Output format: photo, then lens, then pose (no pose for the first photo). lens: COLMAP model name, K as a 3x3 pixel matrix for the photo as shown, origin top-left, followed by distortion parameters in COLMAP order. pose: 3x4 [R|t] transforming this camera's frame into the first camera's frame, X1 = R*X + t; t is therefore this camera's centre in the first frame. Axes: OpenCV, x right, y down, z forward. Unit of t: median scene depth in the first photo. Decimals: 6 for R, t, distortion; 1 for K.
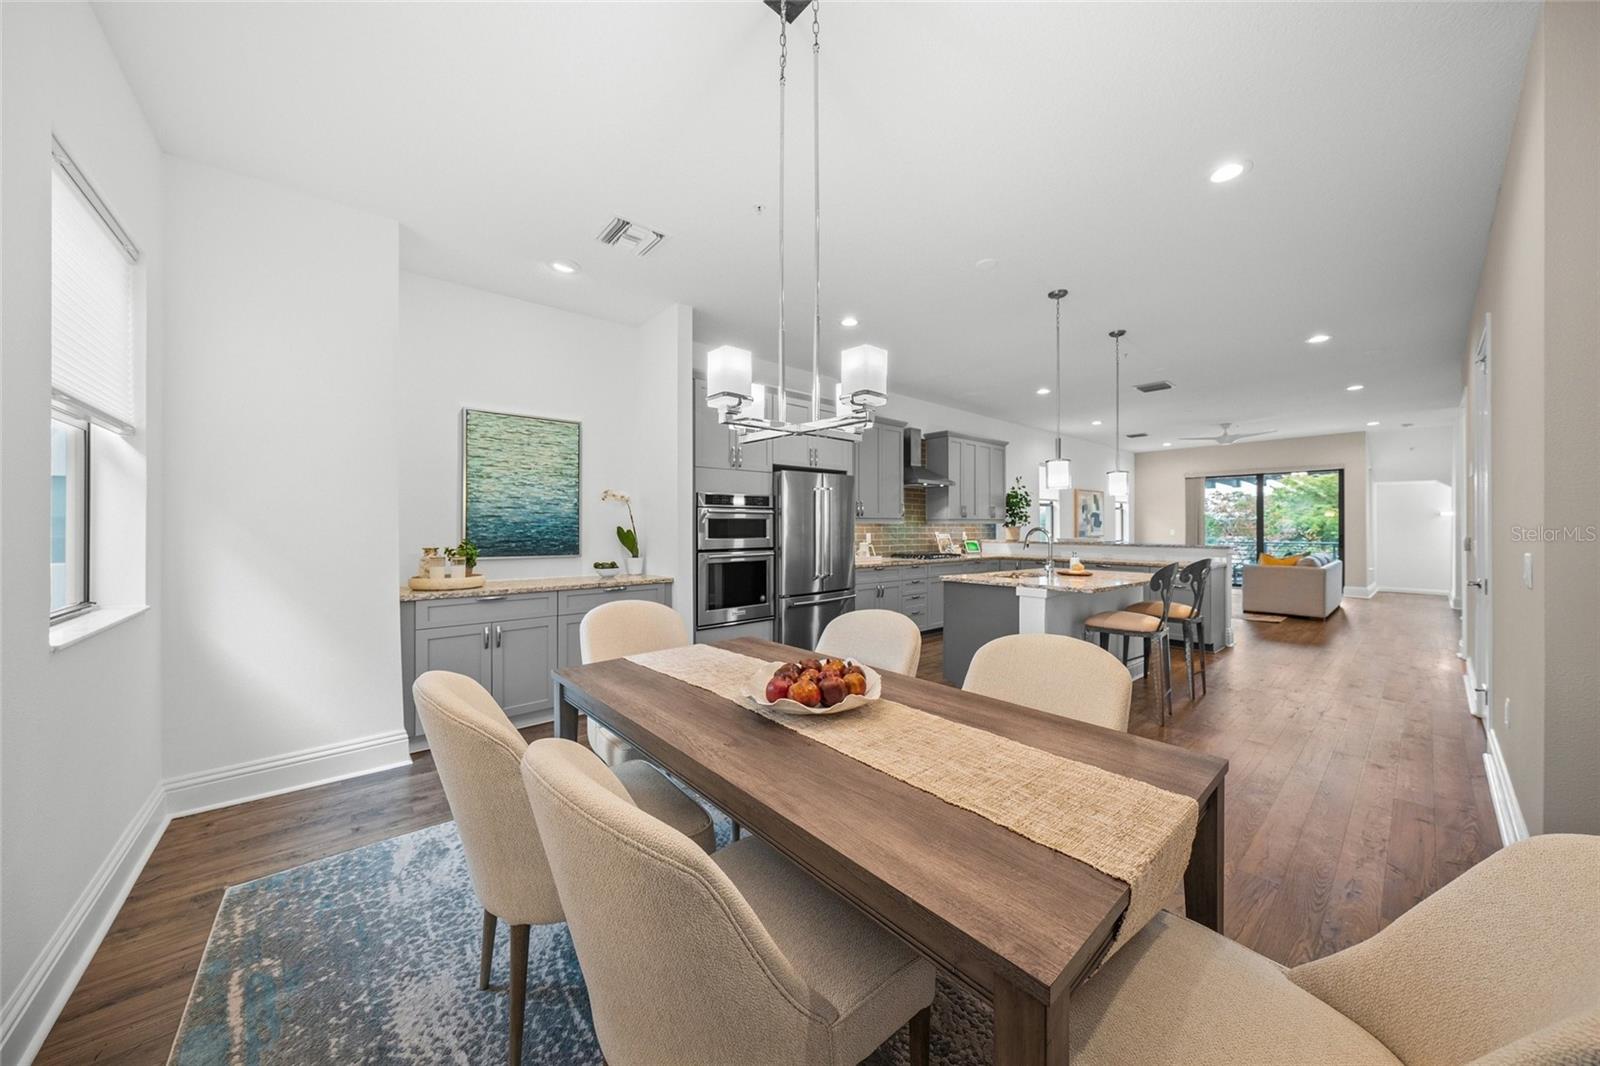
lens RADIAL K [[537.3, 0, 800.0], [0, 537.3, 525.3], [0, 0, 1]] dist [-0.000070, 0.000044]
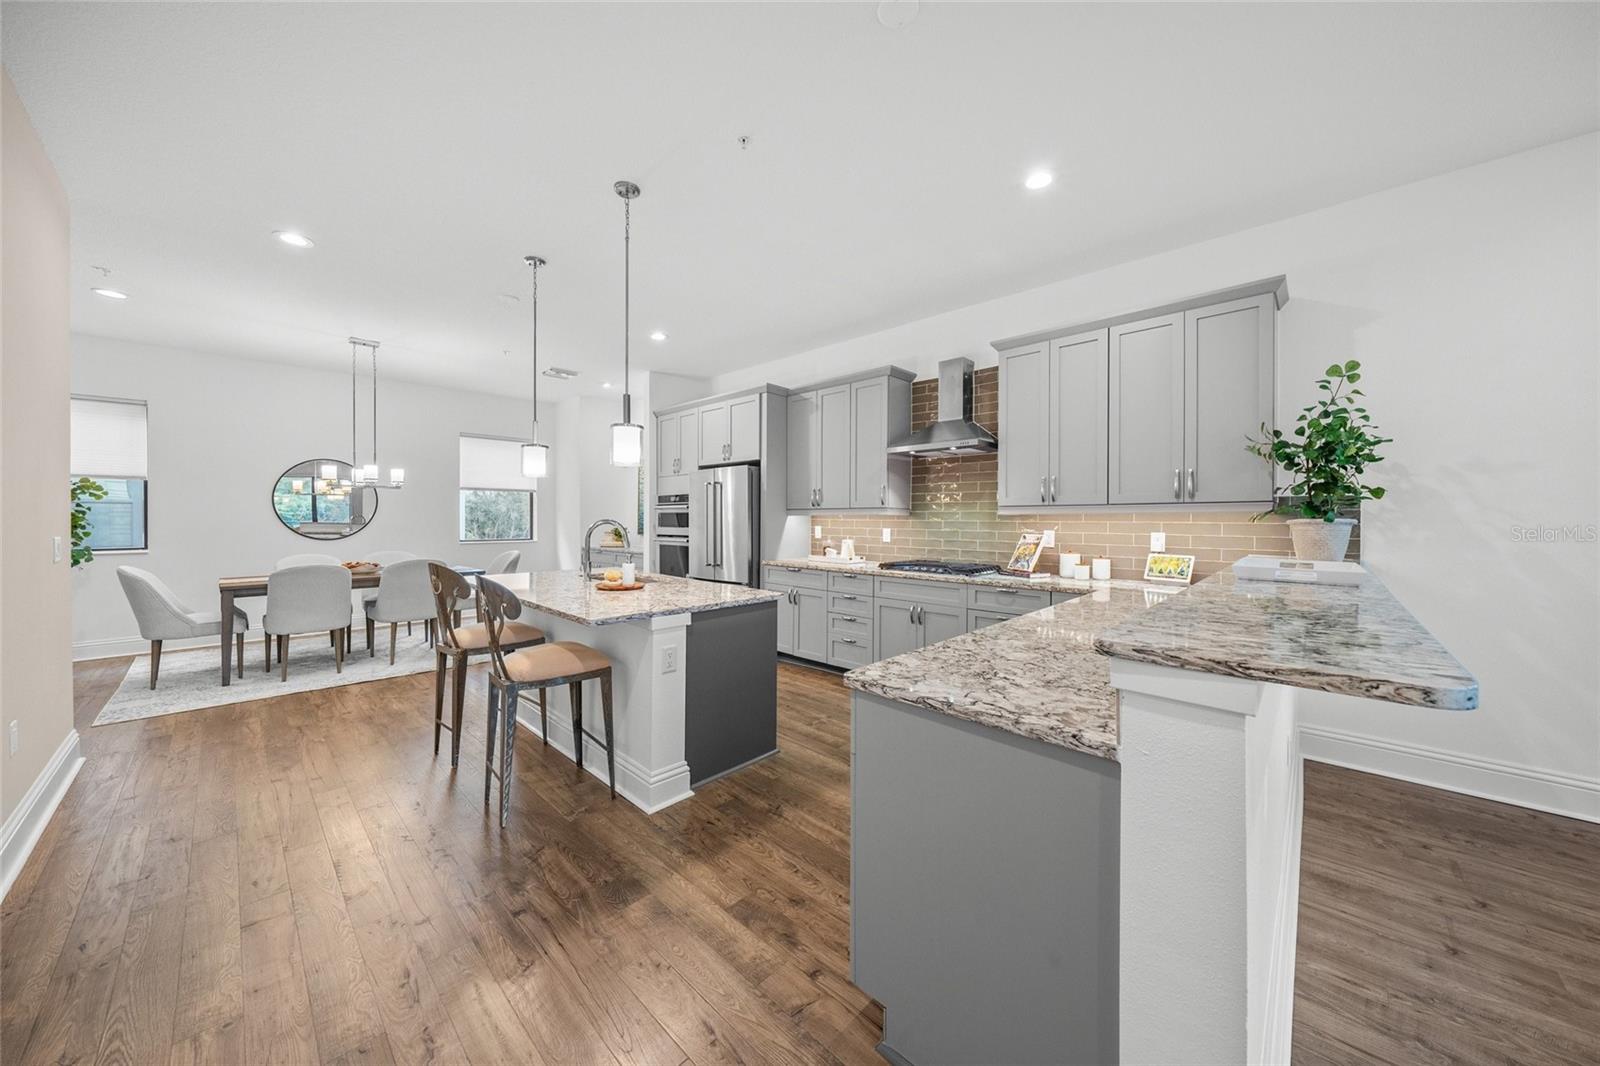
lens RADIAL K [[548.2, 0, 804.5], [0, 548.2, 524.9], [0, 0, 1]] dist [-0.002152, -0.000266]
pose [[0.106681, 0.009680, -0.994246, 0.874175], [-0.001550, 0.999953, 0.009570, 0.002895], [0.994292, 0.000520, 0.106691, 0.813845]]
